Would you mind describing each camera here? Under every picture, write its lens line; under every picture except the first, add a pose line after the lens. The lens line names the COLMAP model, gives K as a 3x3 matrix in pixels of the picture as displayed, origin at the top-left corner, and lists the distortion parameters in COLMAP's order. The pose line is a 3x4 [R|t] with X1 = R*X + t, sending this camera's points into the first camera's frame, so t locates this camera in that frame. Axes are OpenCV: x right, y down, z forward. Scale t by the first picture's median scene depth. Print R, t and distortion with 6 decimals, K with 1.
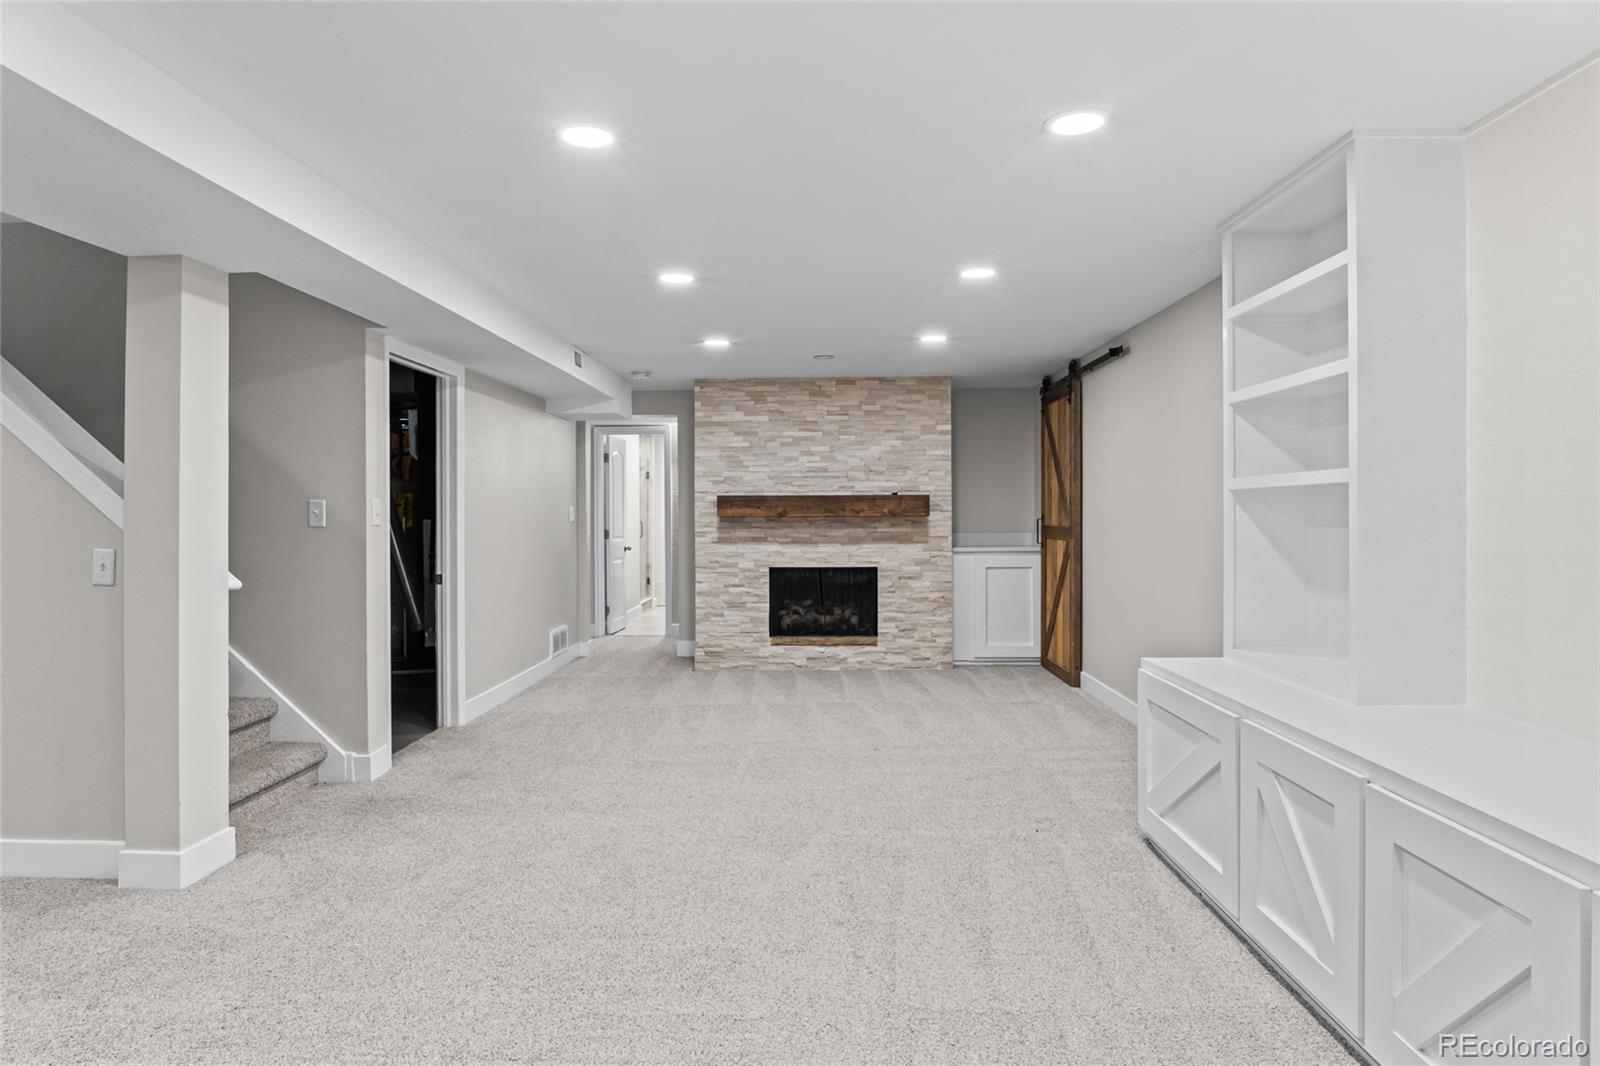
lens RADIAL K [[879.9, 0, 824.3], [0, 879.9, 512.5], [0, 0, 1]] dist [-0.034473, 0.010673]
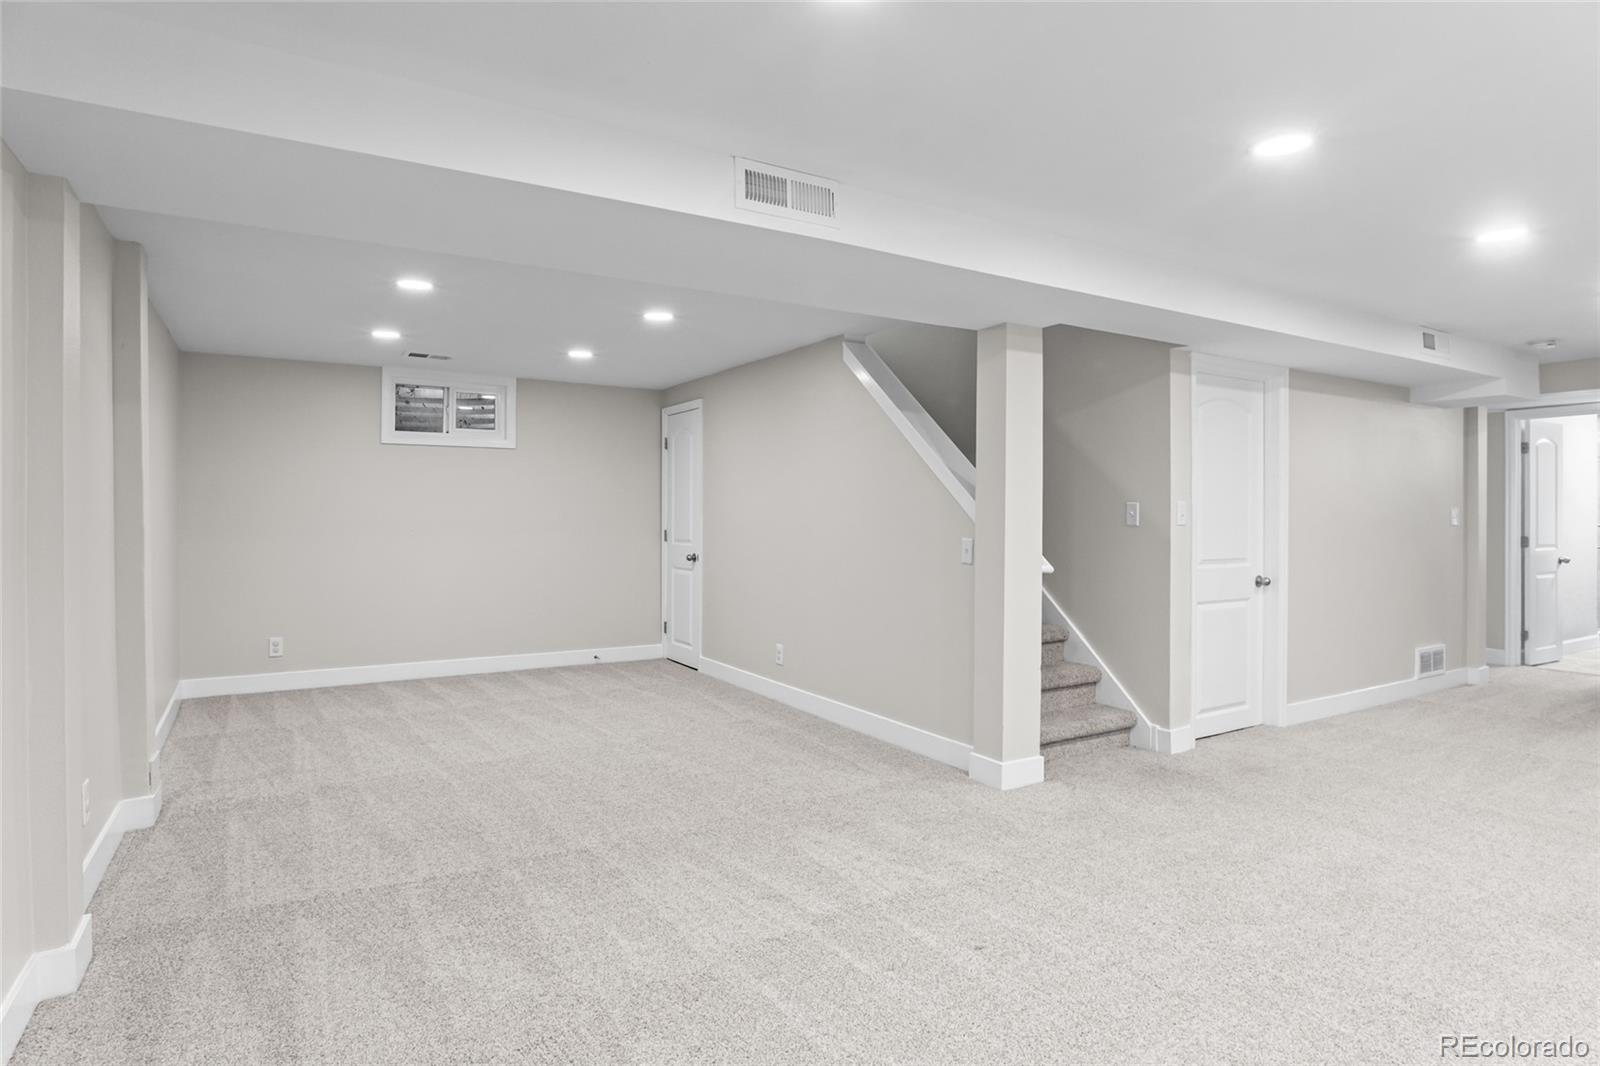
lens RADIAL K [[861.0, 0, 796.1], [0, 861.0, 520.0], [0, 0, 1]] dist [-0.003855, 0.000200]
pose [[0.558360, 0.011228, -0.829523, 0.148423], [-0.004918, 0.999936, 0.010225, -0.000951], [0.829584, -0.001630, 0.558379, -0.019452]]
